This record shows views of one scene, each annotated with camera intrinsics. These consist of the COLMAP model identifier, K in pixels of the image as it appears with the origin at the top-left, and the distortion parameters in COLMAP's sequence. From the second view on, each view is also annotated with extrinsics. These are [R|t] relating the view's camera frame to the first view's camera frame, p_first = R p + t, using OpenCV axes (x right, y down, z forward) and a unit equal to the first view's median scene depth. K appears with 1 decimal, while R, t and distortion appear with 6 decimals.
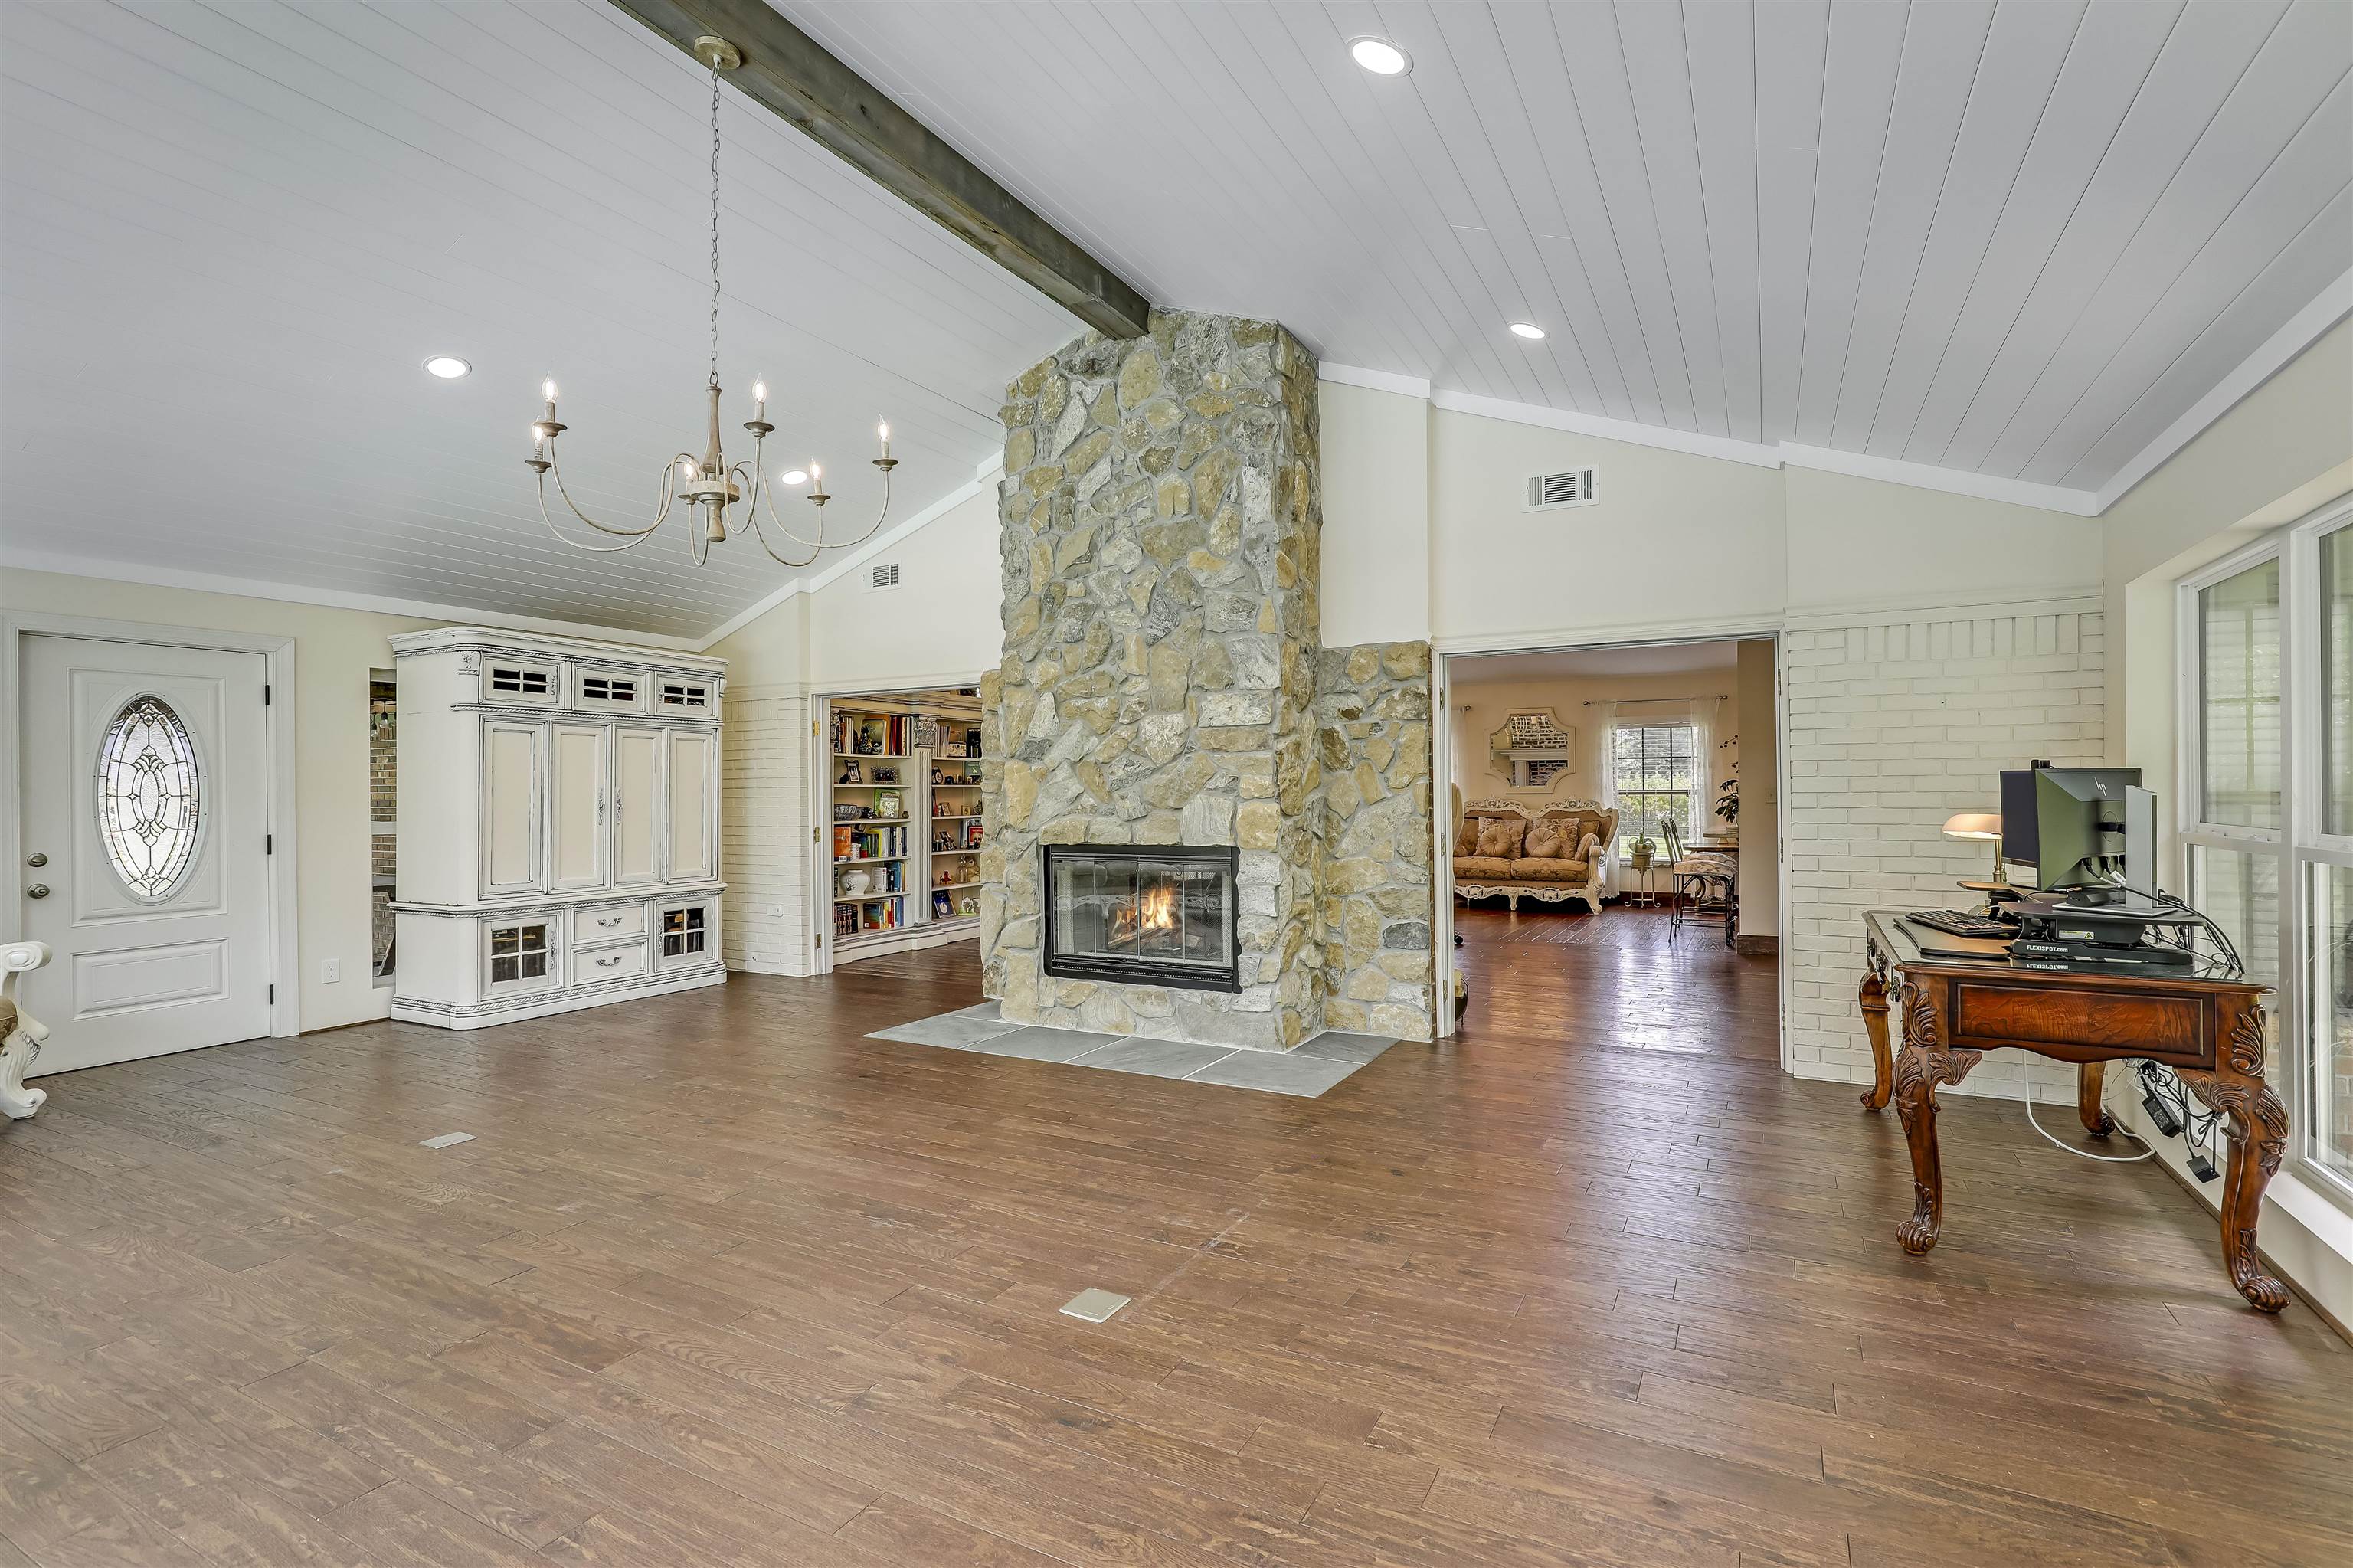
lens RADIAL K [[1076.4, 0, 1169.7], [0, 1076.4, 792.0], [0, 0, 1]] dist [-0.009590, -0.000411]
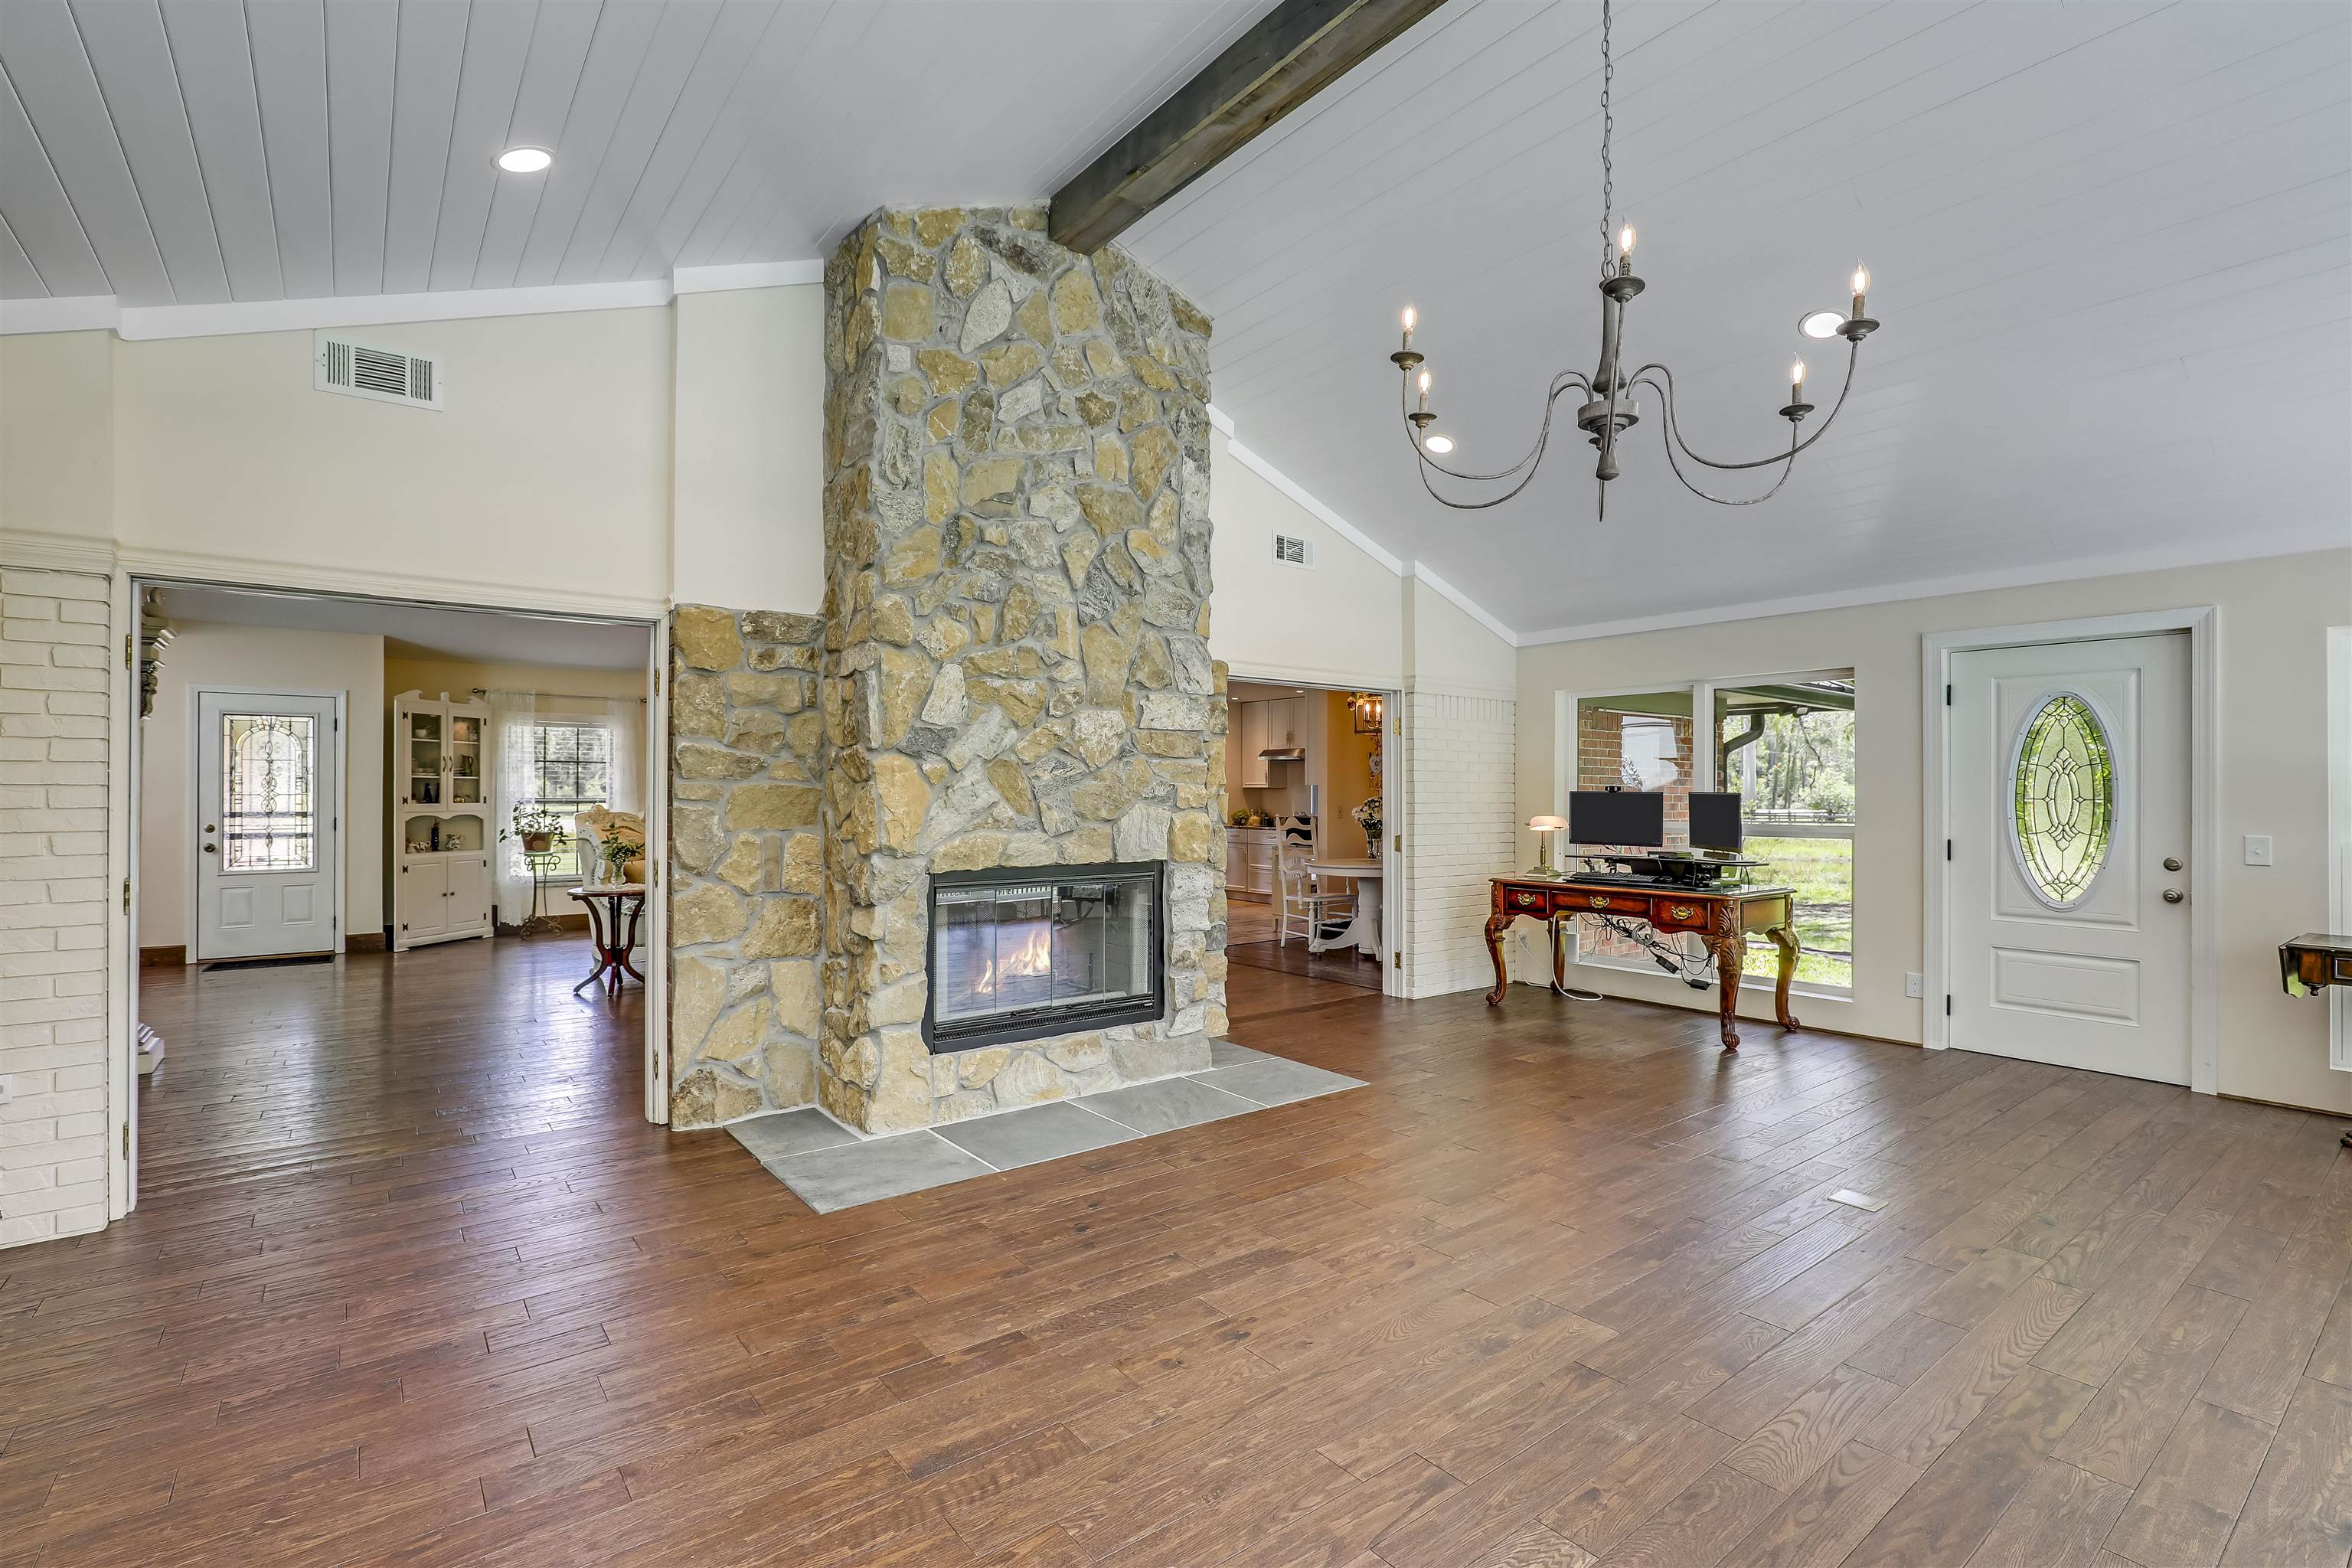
lens RADIAL K [[1101.3, 0, 1190.6], [0, 1101.3, 793.1], [0, 0, 1]] dist [-0.008812, -0.000517]
pose [[0.398920, 0.008817, 0.916943, -0.767862], [-0.005689, 0.999958, -0.007140, -0.000391], [-0.916968, -0.002368, 0.398954, 0.579853]]
